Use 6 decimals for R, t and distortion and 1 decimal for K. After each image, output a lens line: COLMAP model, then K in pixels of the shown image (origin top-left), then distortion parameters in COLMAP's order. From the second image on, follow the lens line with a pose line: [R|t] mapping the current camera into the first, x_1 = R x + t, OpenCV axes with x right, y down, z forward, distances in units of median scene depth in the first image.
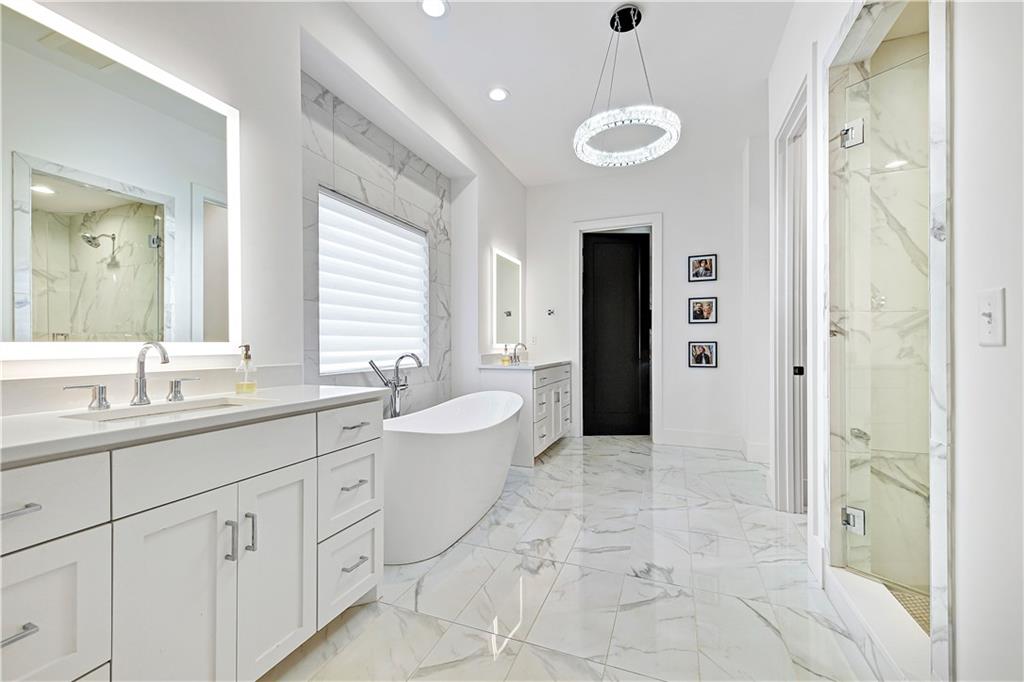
lens RADIAL K [[418.6, 0, 511.6], [0, 418.6, 343.6], [0, 0, 1]] dist [0.003491, -0.003677]
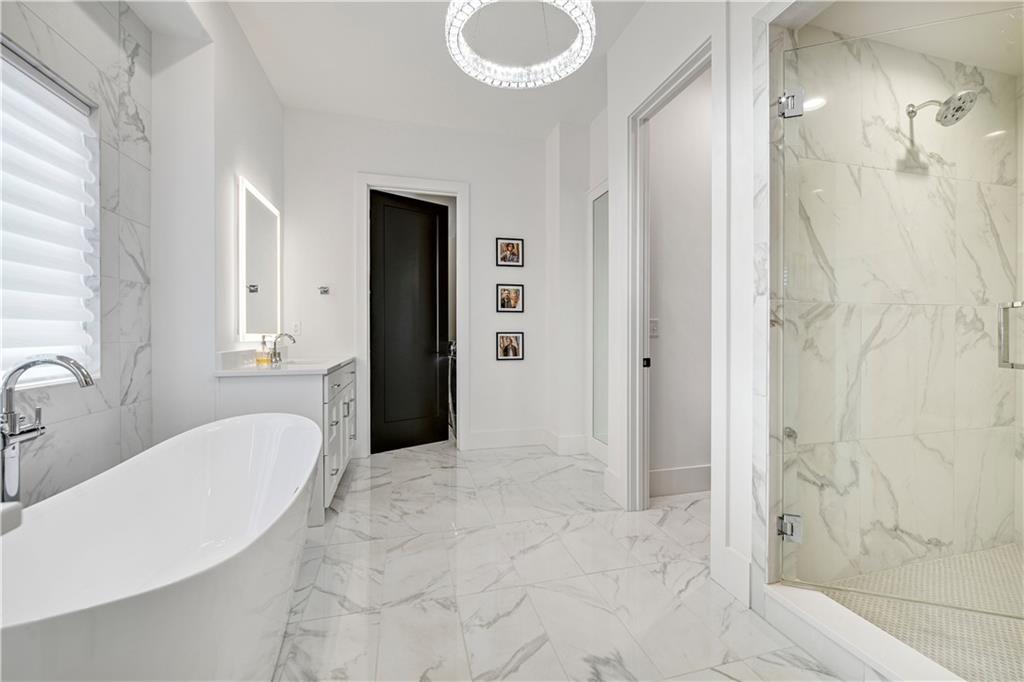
lens RADIAL K [[418.6, 0, 518.9], [0, 418.6, 335.2], [0, 0, 1]] dist [0.003491, -0.003677]
pose [[0.799118, 0.000074, 0.601174, -0.108424], [-0.001594, 0.999997, 0.001996, 0.000135], [-0.601172, -0.002553, 0.799116, 0.334457]]
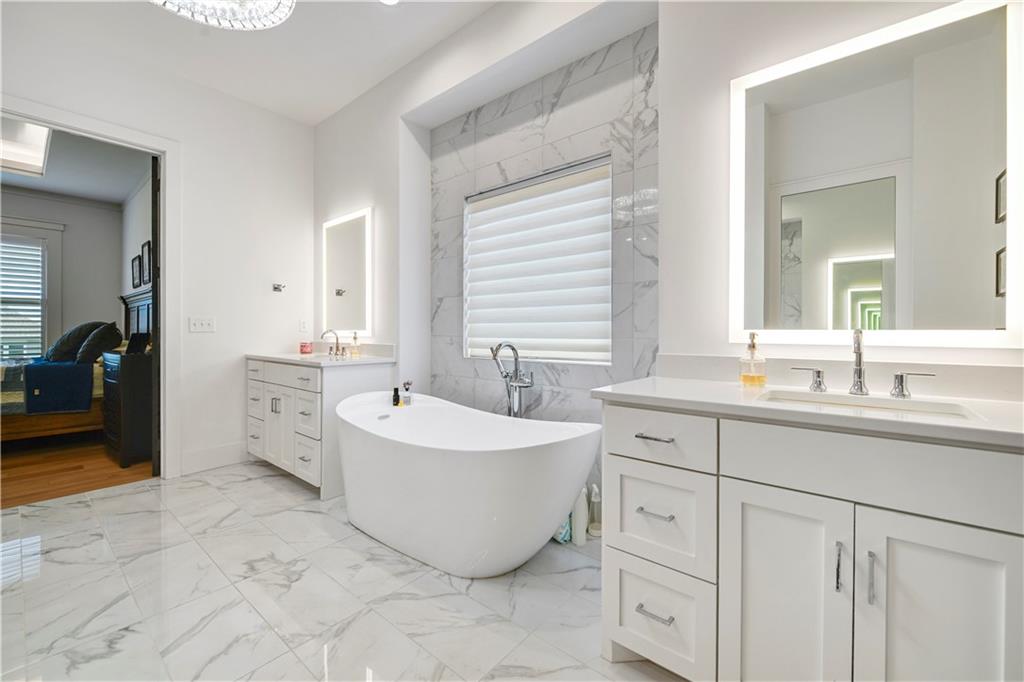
lens RADIAL K [[418.6, 0, 515.7], [0, 418.6, 330.7], [0, 0, 1]] dist [0.003491, -0.003677]
pose [[-0.316669, 0.001560, -0.948535, 0.486323], [0.003397, 0.999994, 0.000511, -0.000587], [0.948530, -0.003061, -0.316672, 1.168374]]
